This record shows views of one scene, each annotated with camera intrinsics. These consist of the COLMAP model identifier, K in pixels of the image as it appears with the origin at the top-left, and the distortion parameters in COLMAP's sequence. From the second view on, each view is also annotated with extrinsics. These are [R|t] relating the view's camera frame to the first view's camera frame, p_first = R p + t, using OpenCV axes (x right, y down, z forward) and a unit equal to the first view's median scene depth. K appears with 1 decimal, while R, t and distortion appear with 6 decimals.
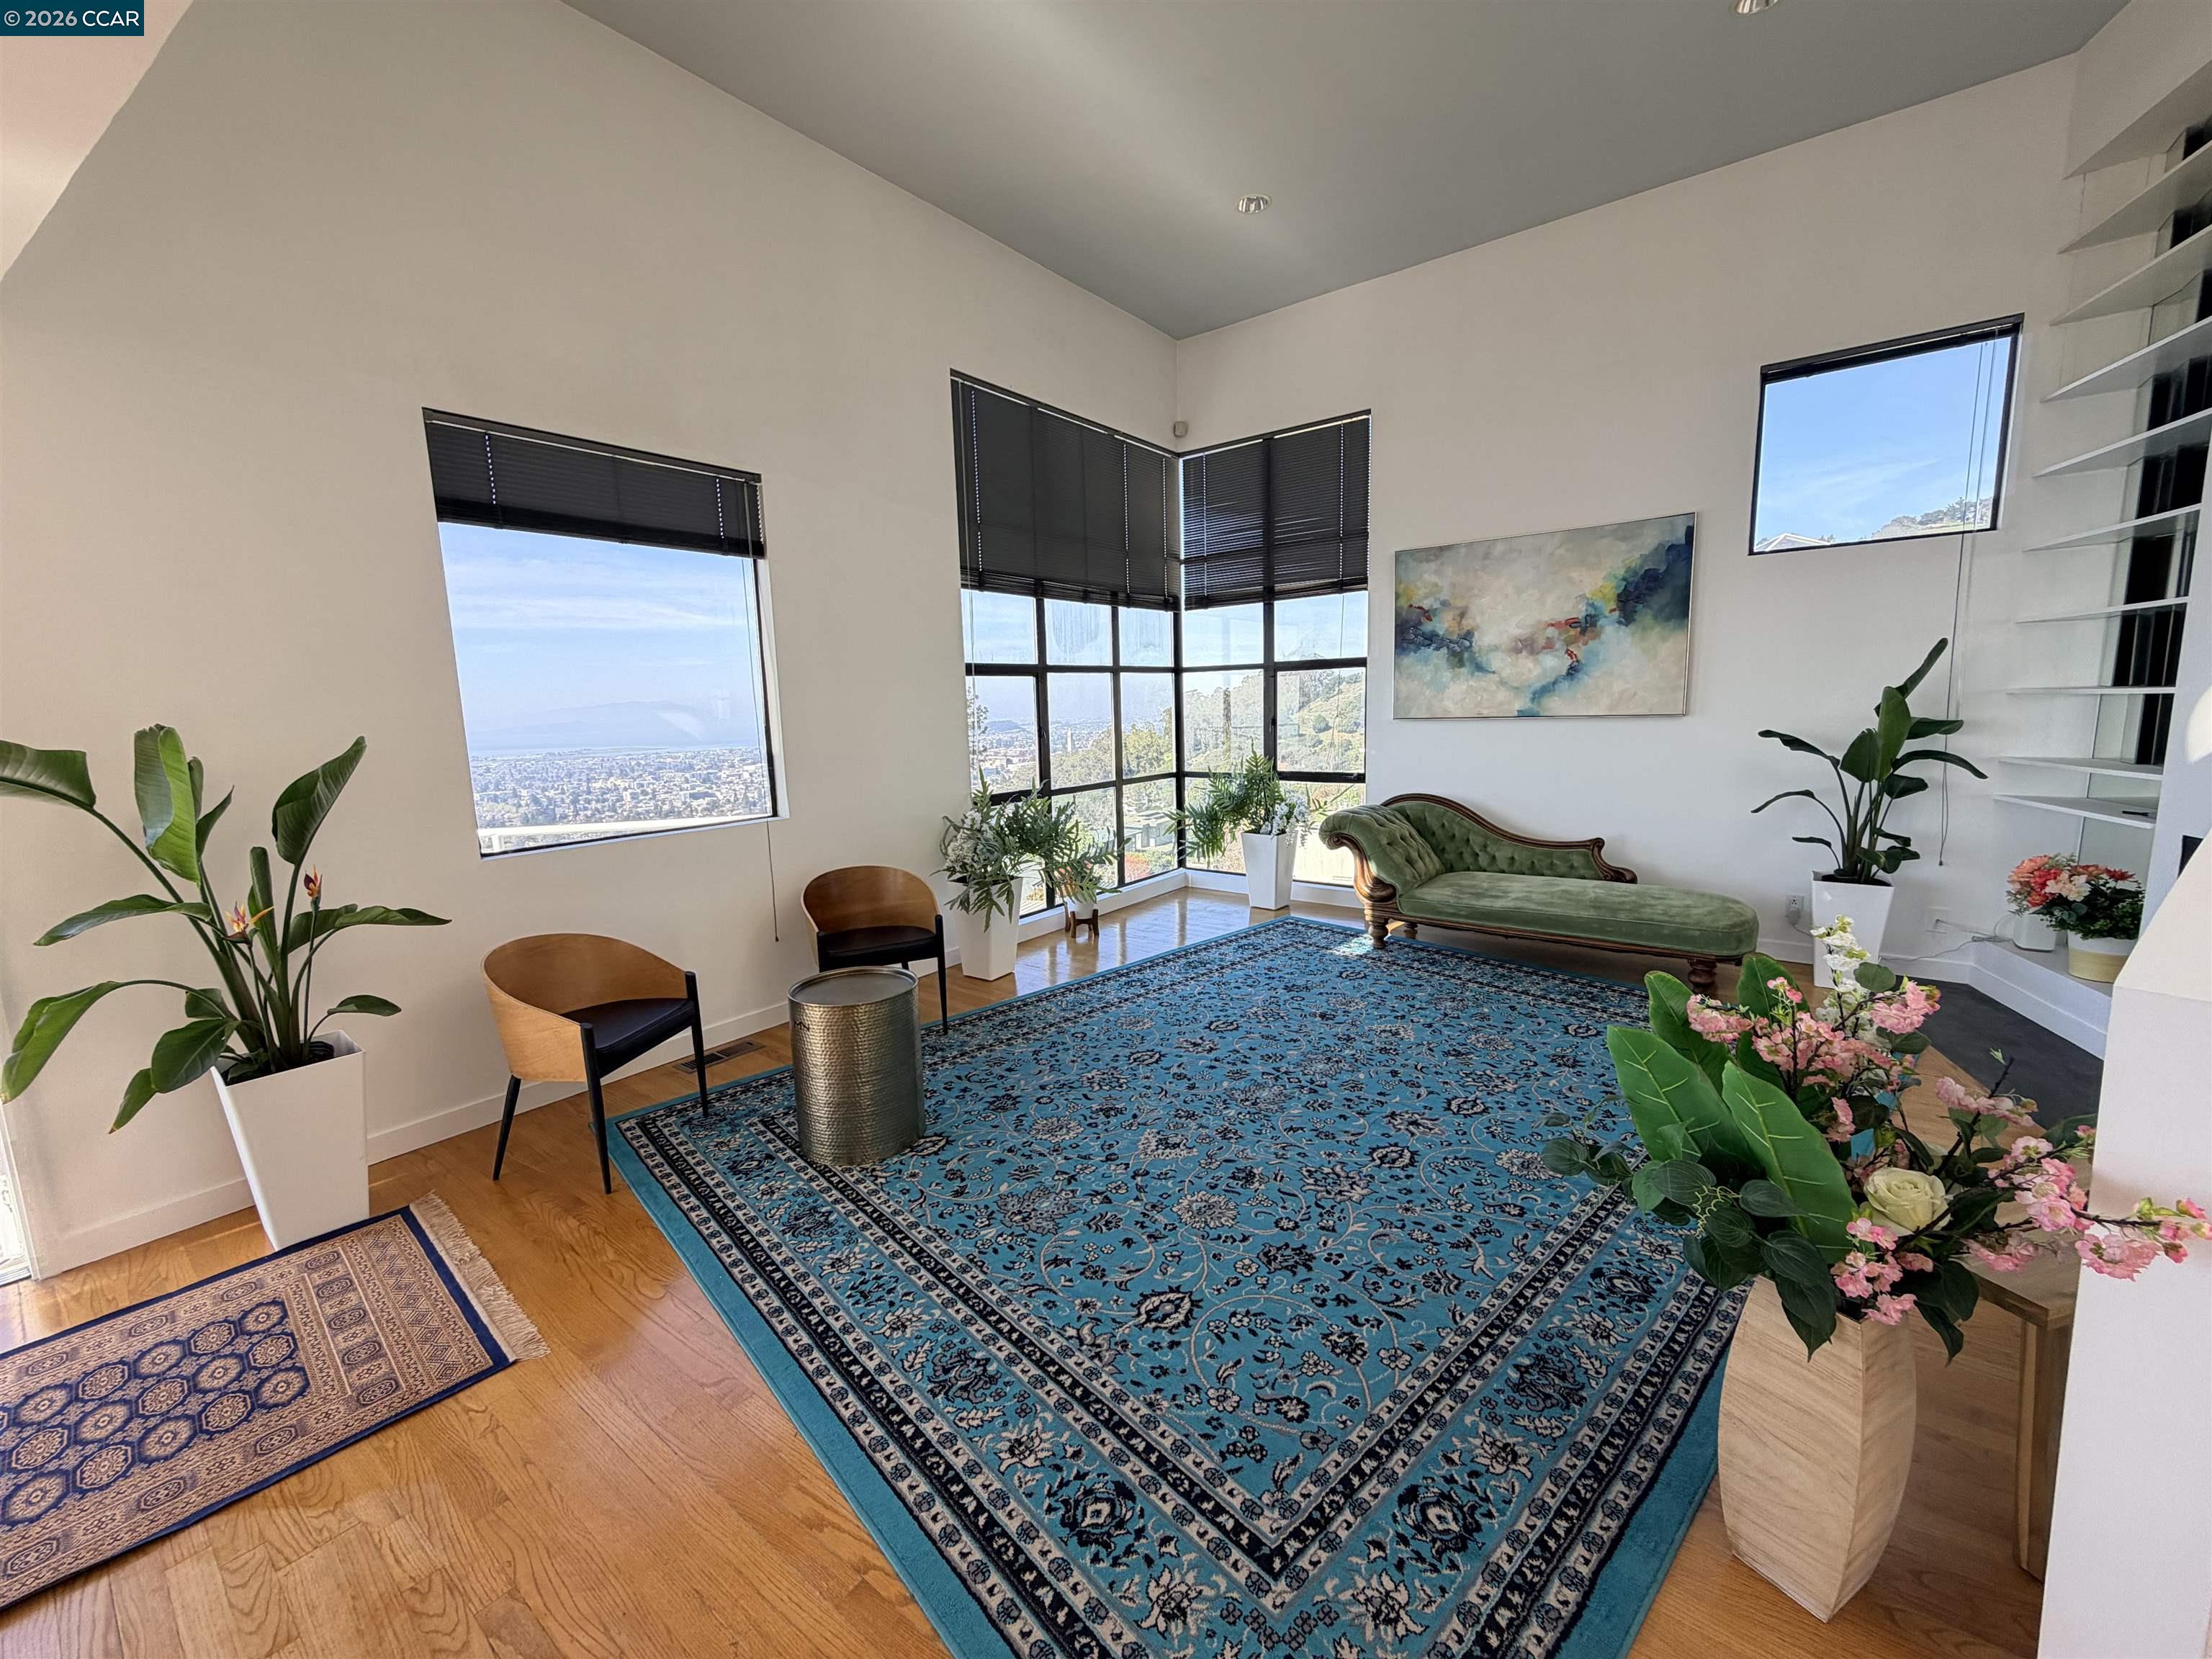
lens RADIAL K [[880.8, 0, 1099.4], [0, 880.8, 826.7], [0, 0, 1]] dist [0.001739, -0.000692]
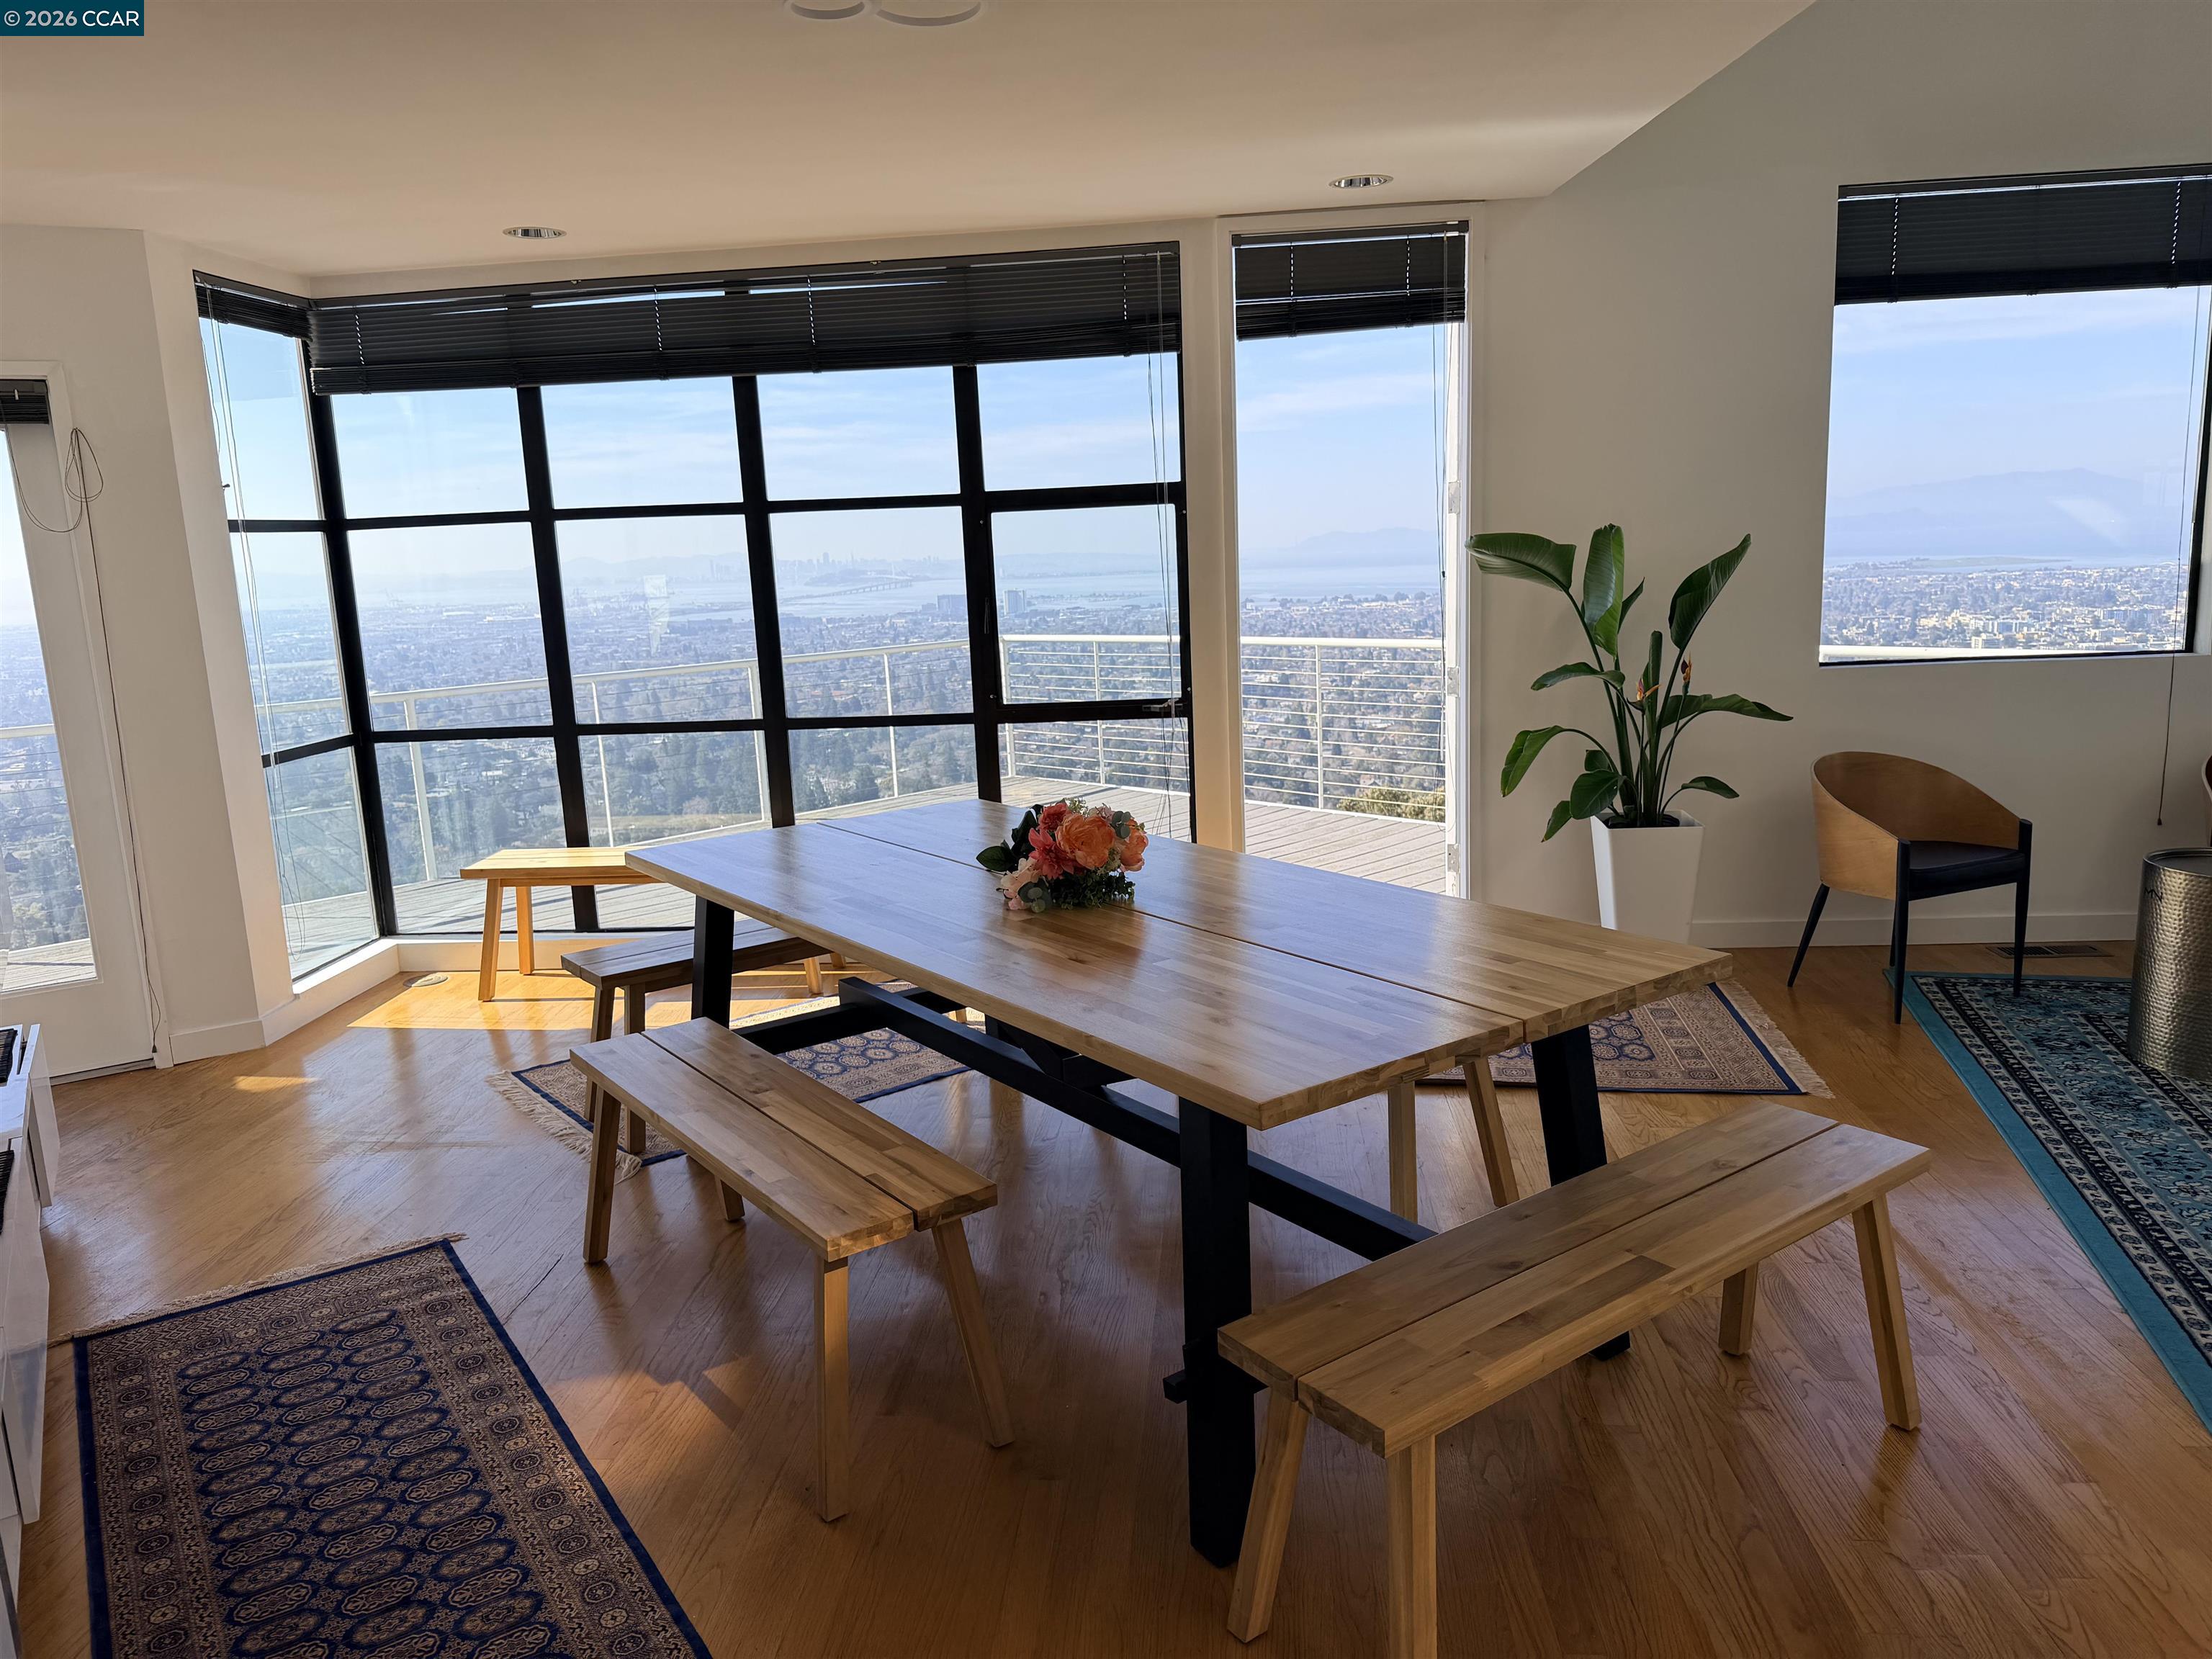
lens RADIAL K [[1541.8, 0, 1127.4], [0, 1541.8, 826.5], [0, 0, 1]] dist [0.022313, -0.036379]
pose [[0.545607, 0.160985, -0.822434, 0.324100], [-0.092332, 0.986949, 0.131934, 0.064767], [0.832940, 0.003953, 0.553350, -0.607972]]
